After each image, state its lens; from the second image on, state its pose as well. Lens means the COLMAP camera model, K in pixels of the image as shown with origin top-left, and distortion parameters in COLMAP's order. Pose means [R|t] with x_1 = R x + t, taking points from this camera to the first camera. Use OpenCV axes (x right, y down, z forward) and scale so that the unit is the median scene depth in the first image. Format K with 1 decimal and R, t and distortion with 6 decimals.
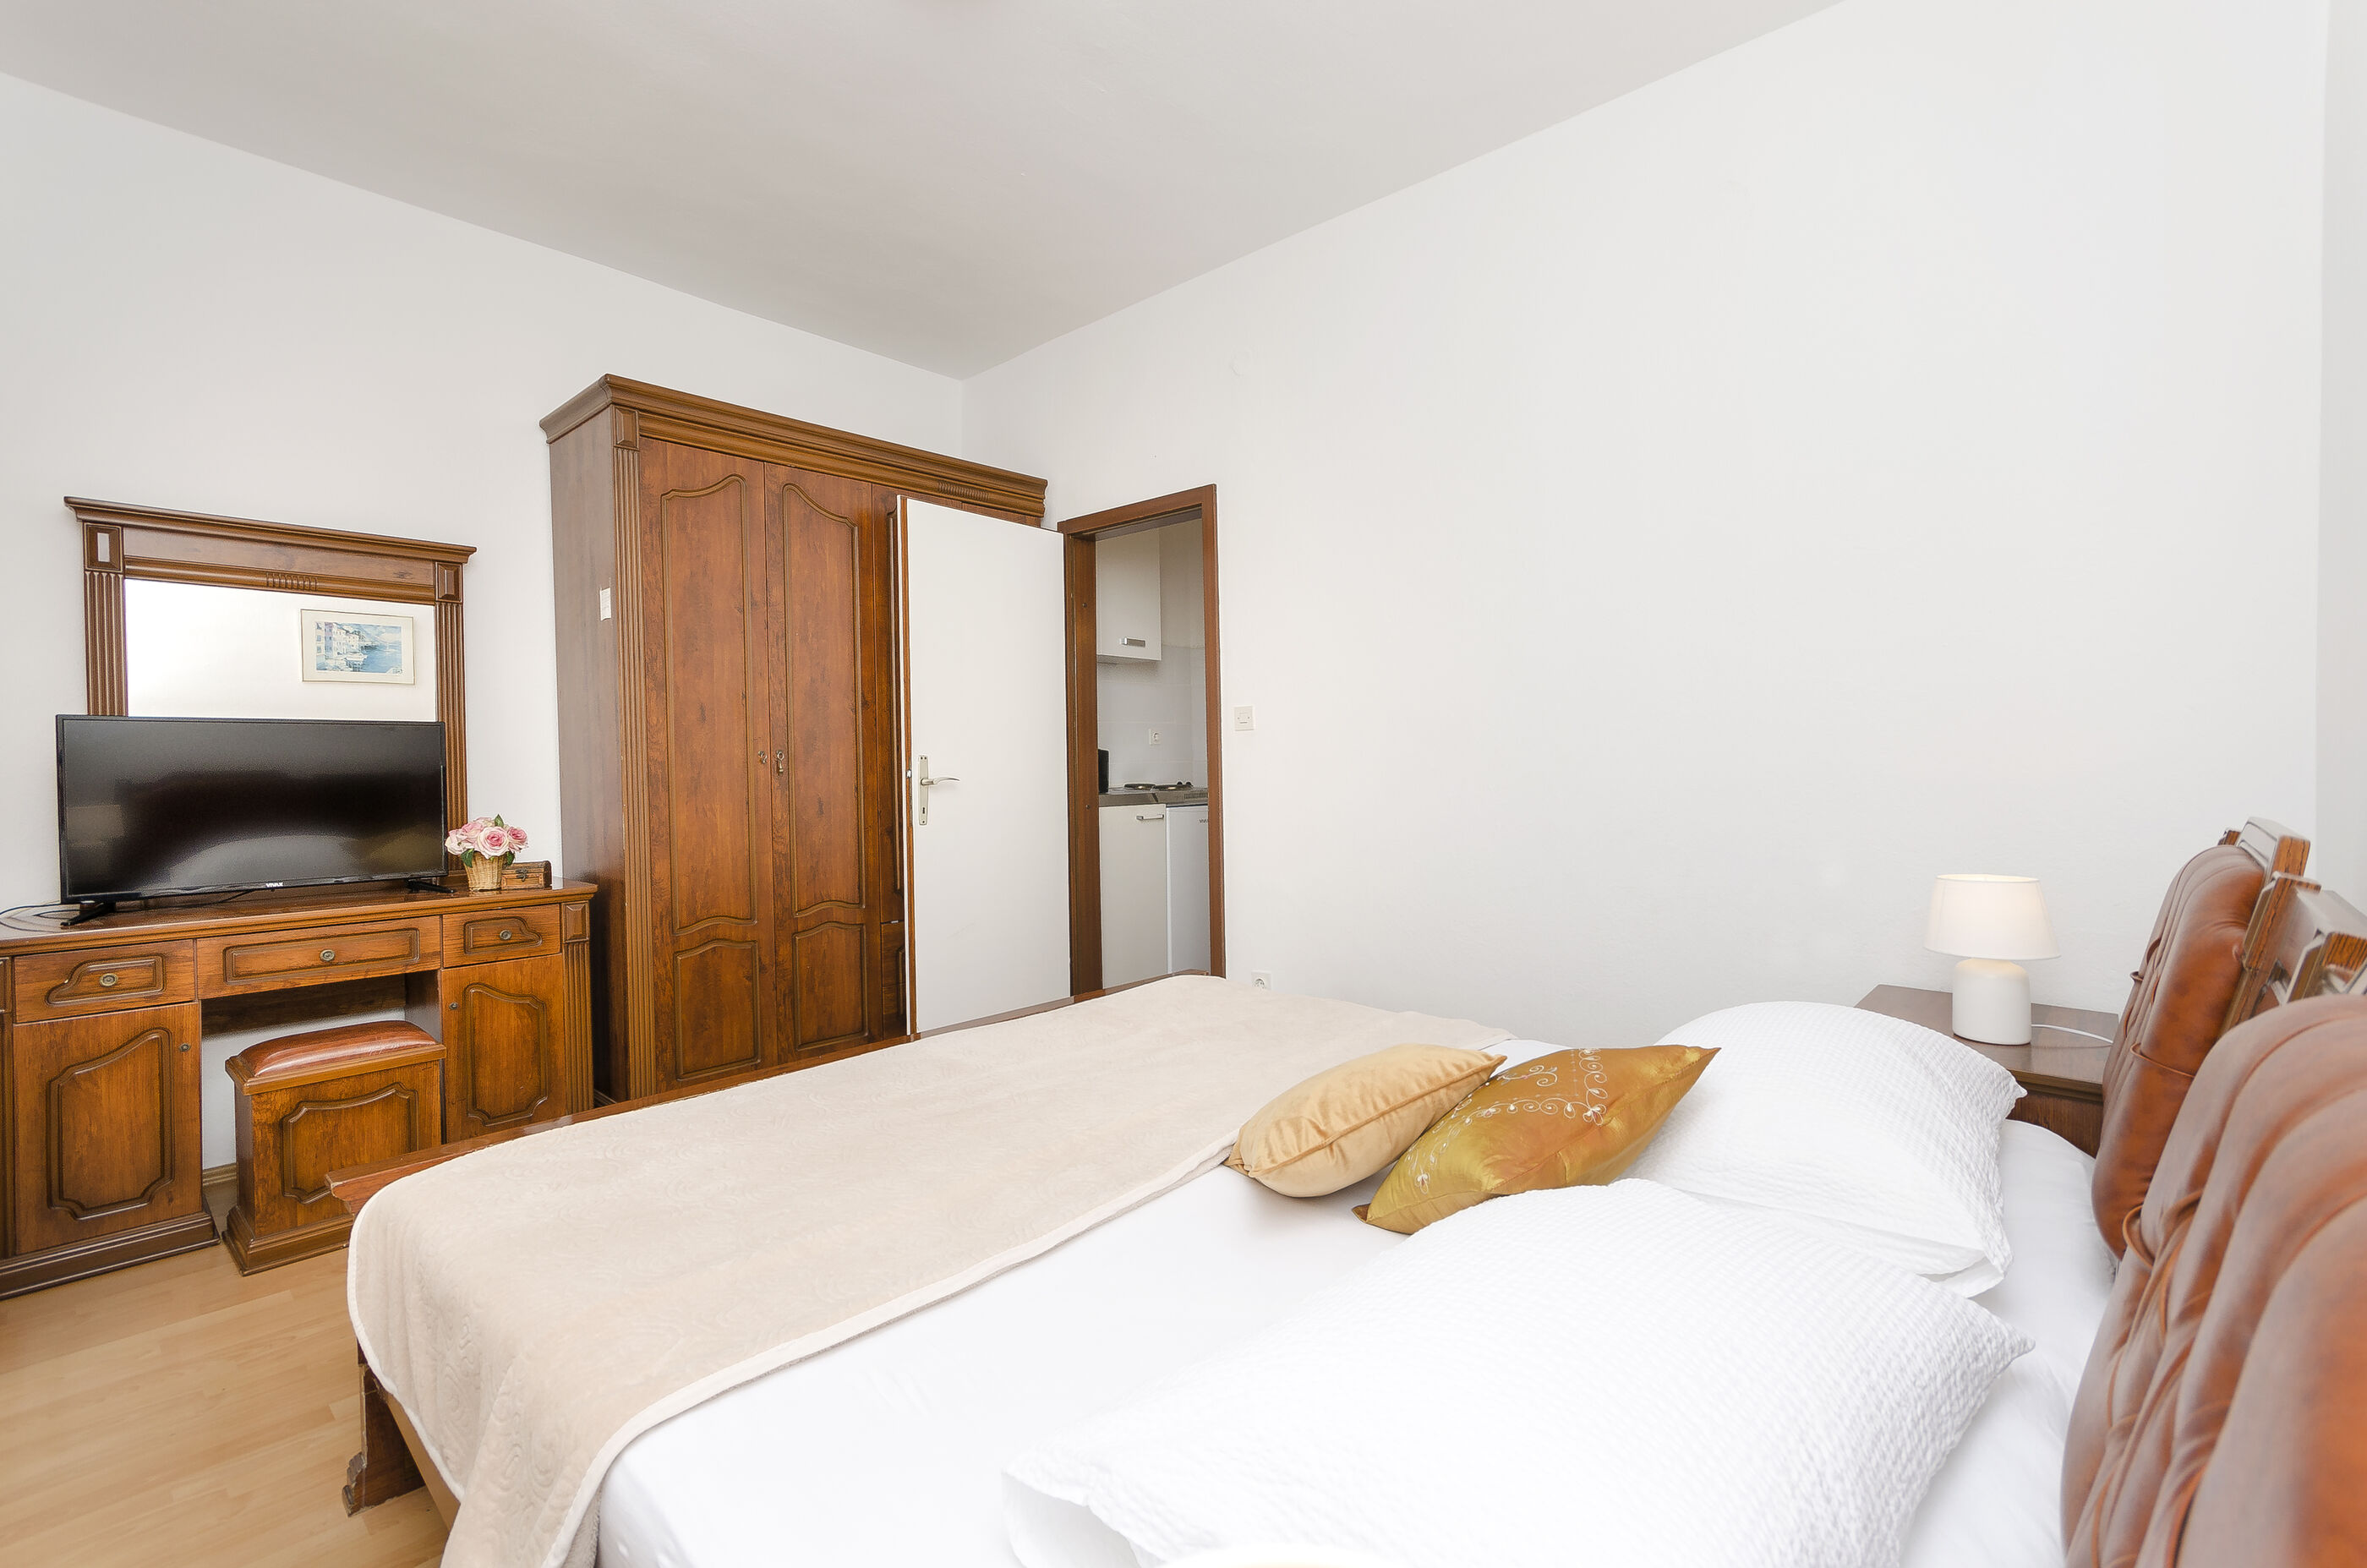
lens RADIAL K [[1060.7, 0, 1183.5], [0, 1060.7, 784.0], [0, 0, 1]] dist [0.000211, -0.000018]
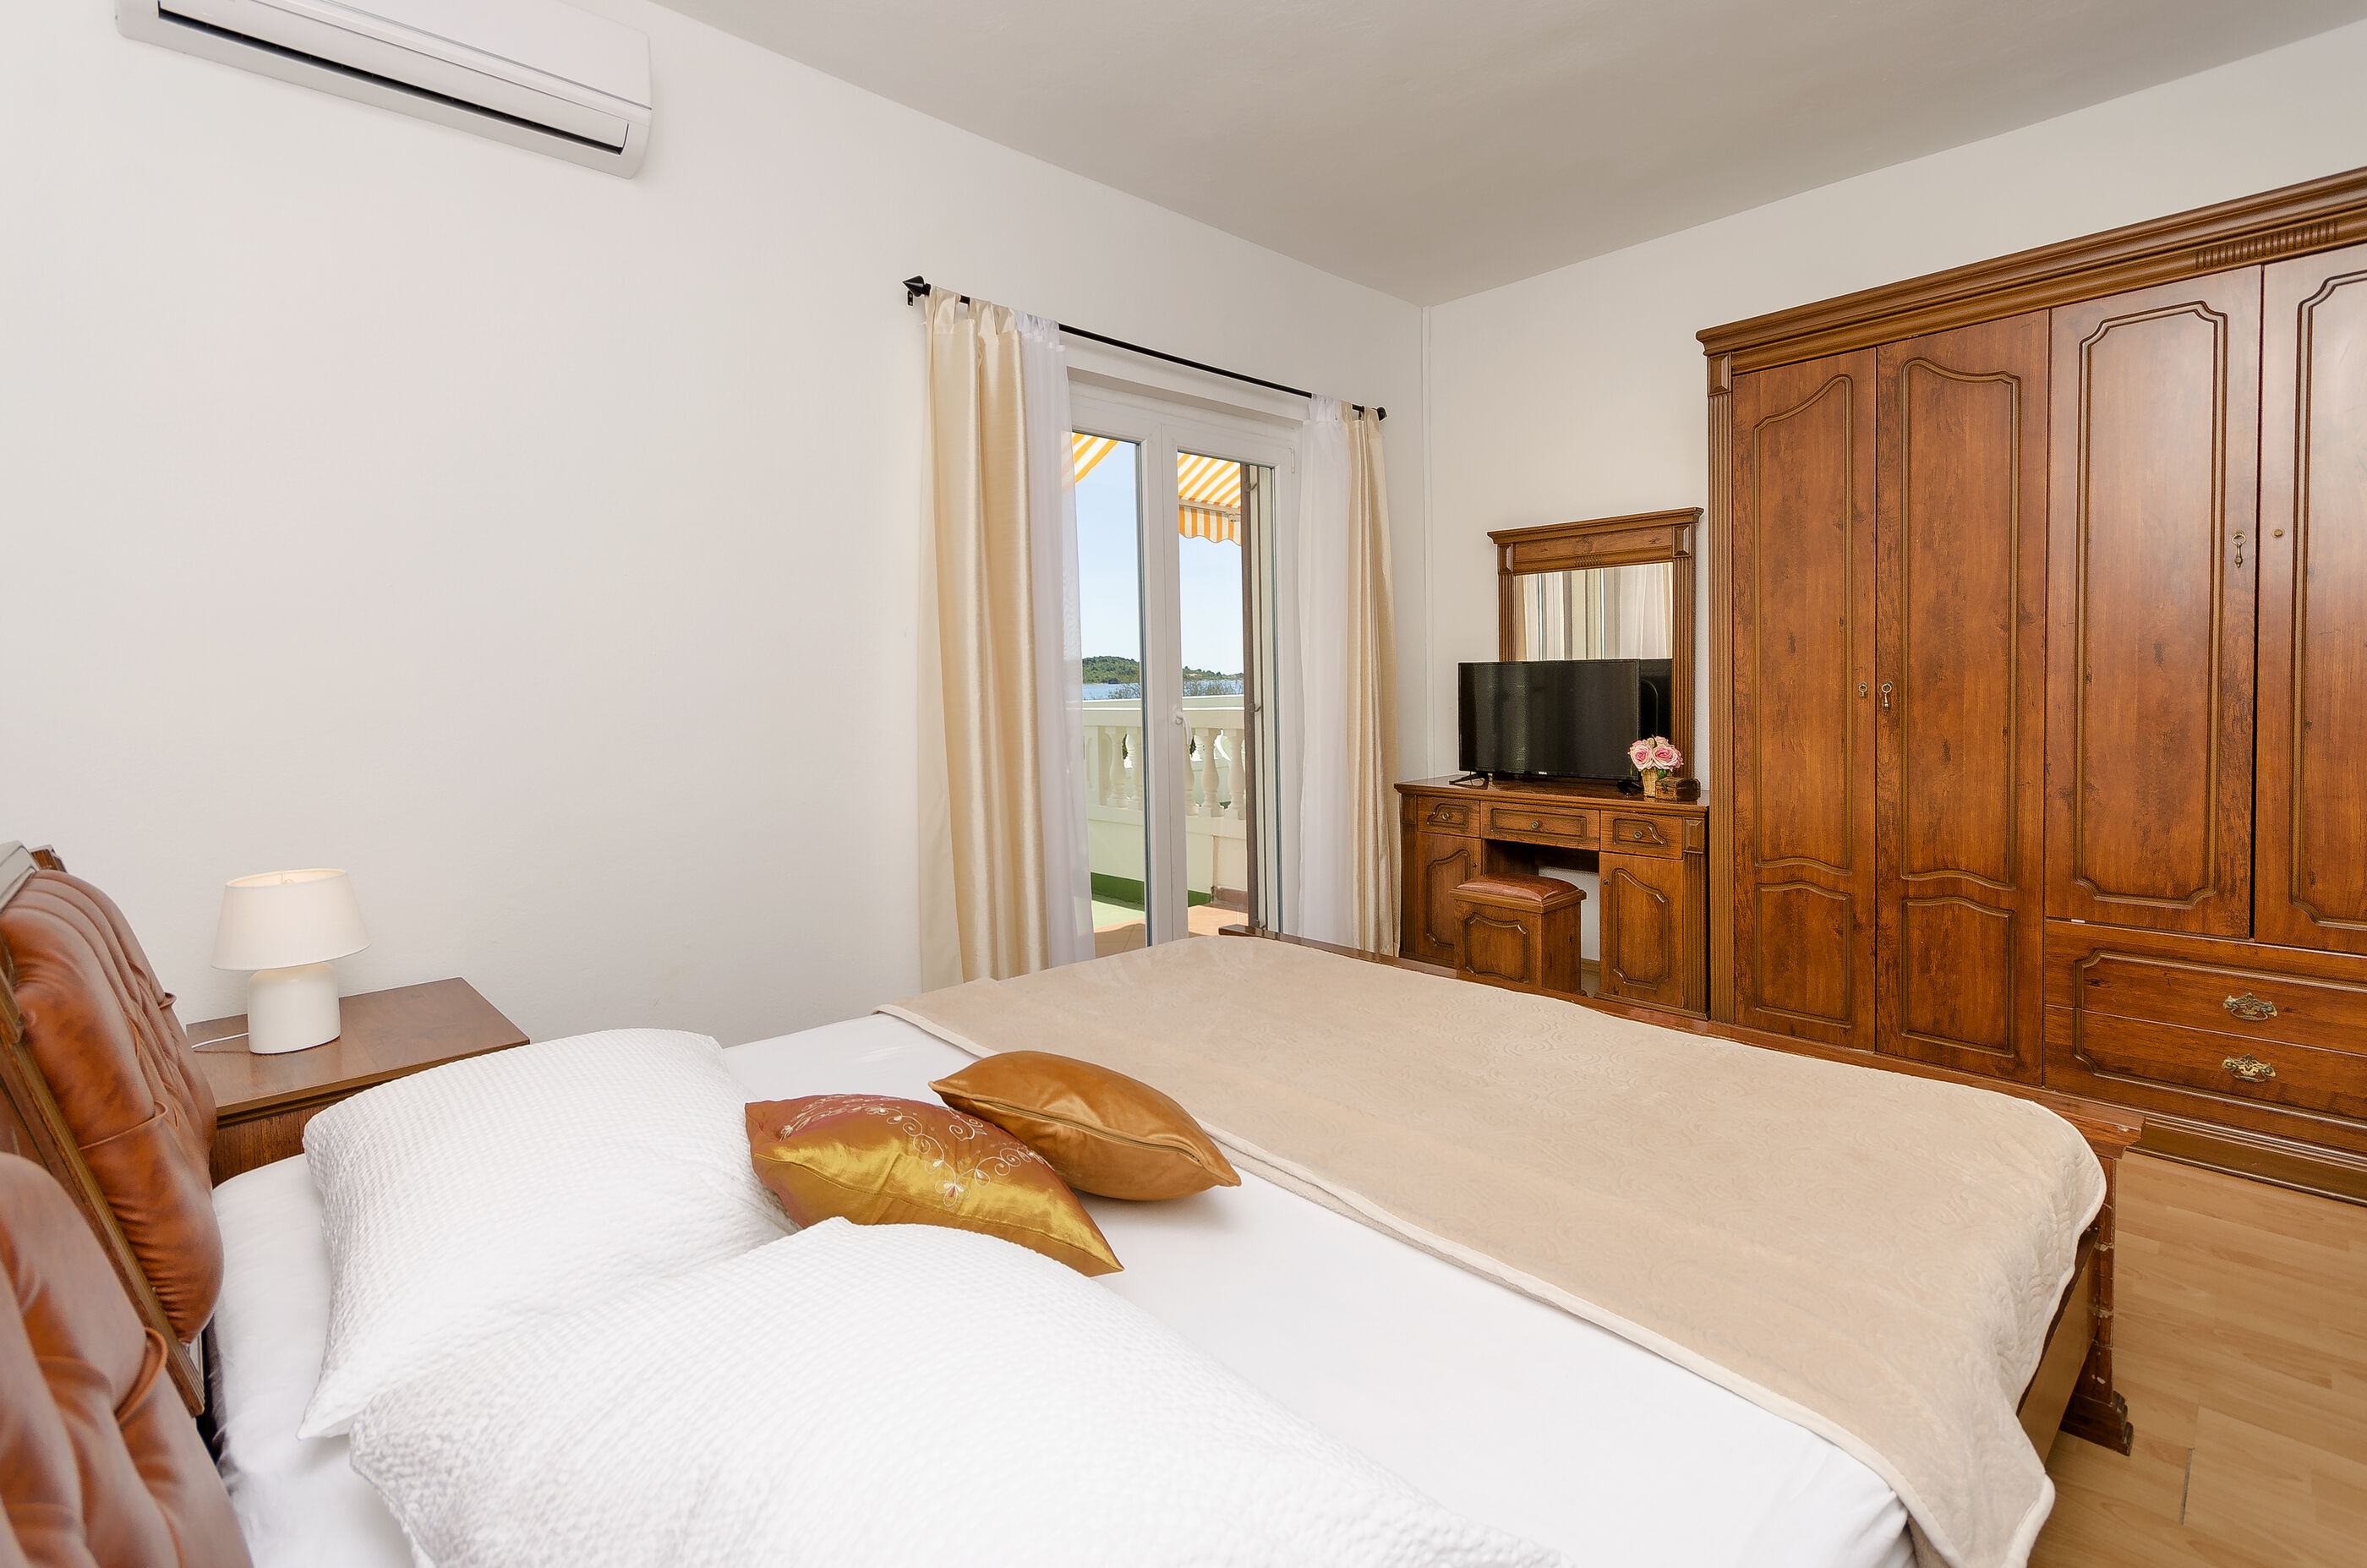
lens RADIAL K [[1021.7, 0, 1192.6], [0, 1021.7, 742.0], [0, 0, 1]] dist [0.000350, 0.000026]
pose [[-0.066737, 0.070021, -0.995311, 0.542933], [-0.005640, 0.997492, 0.070553, -0.042806], [0.997755, 0.010322, -0.066175, 0.558568]]
